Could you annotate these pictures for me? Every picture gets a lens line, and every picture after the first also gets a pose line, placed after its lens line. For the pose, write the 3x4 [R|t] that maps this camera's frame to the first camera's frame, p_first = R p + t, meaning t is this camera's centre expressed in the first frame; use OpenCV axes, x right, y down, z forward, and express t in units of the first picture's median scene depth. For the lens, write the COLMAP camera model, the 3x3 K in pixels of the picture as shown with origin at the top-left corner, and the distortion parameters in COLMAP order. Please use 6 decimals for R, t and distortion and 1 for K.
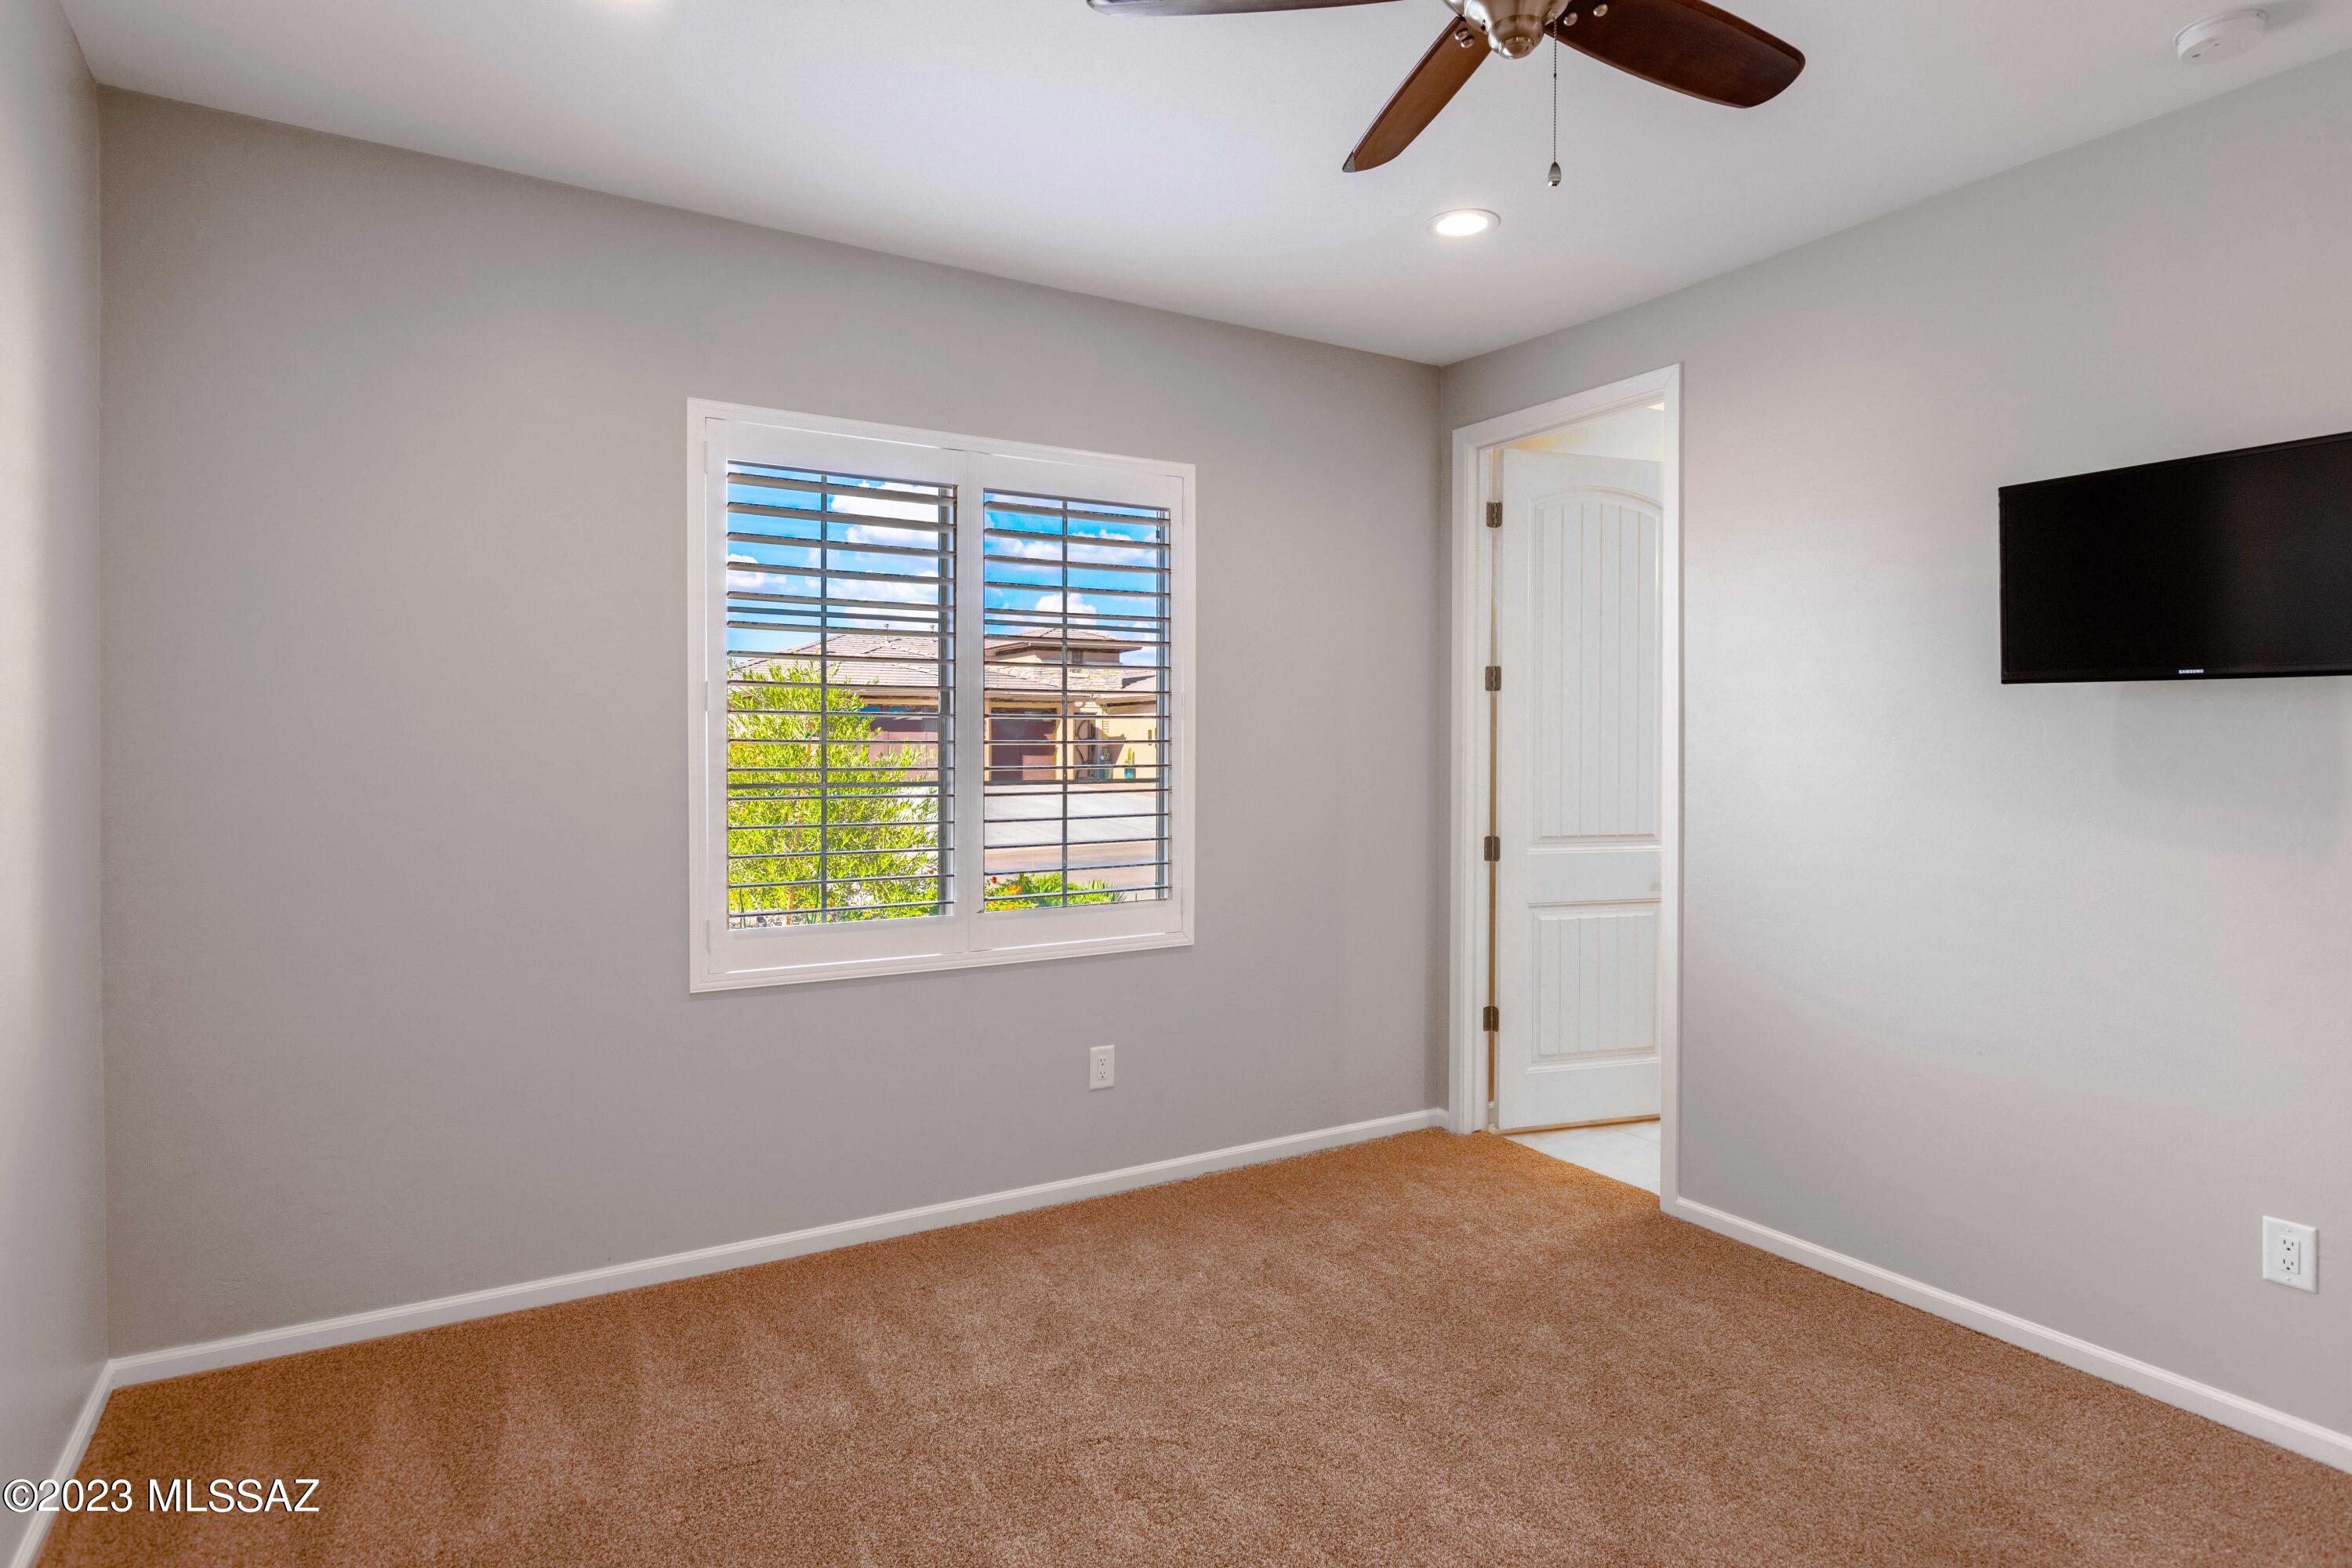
lens RADIAL K [[1276.8, 0, 1176.0], [0, 1276.8, 784.0], [0, 0, 1]] dist [0.001768, 0.000367]
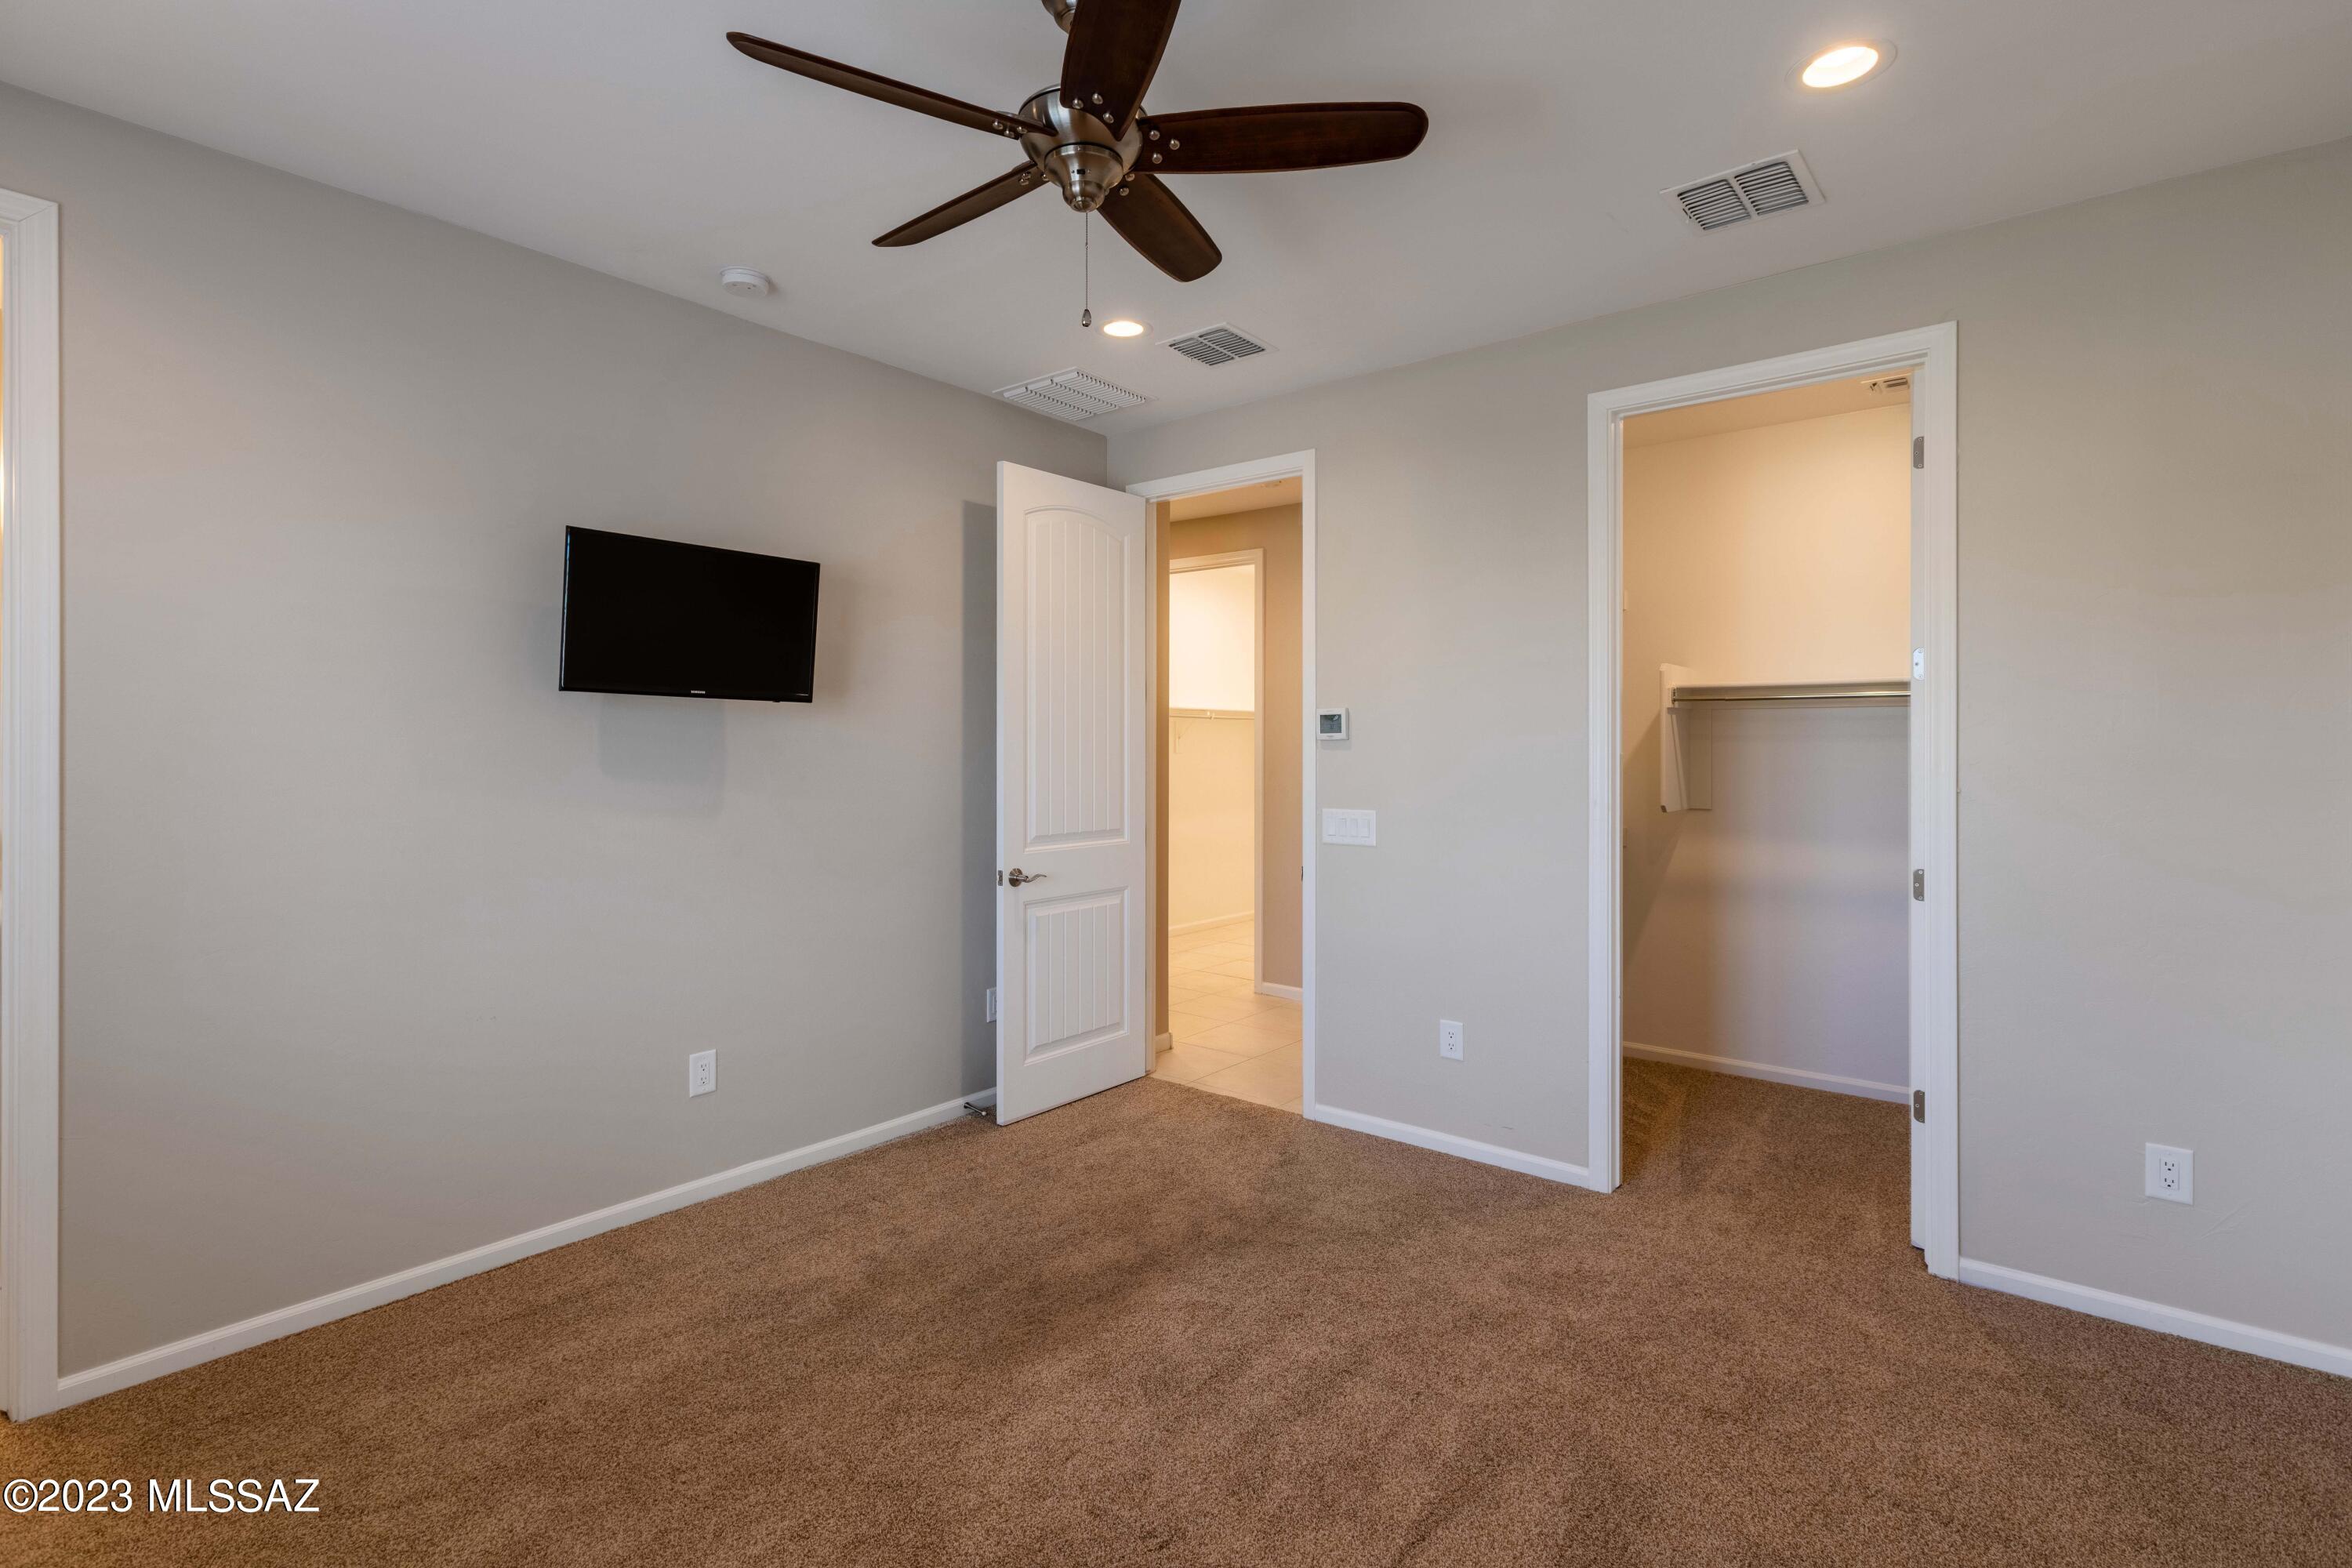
lens RADIAL K [[1089.2, 0, 1175.6], [0, 1089.2, 747.4], [0, 0, 1]] dist [-0.000646, -0.000092]
pose [[-0.348595, -0.000167, 0.937273, -0.522942], [0.020566, 0.999758, 0.007828, -0.021936], [-0.937048, 0.022005, -0.348508, 0.859394]]
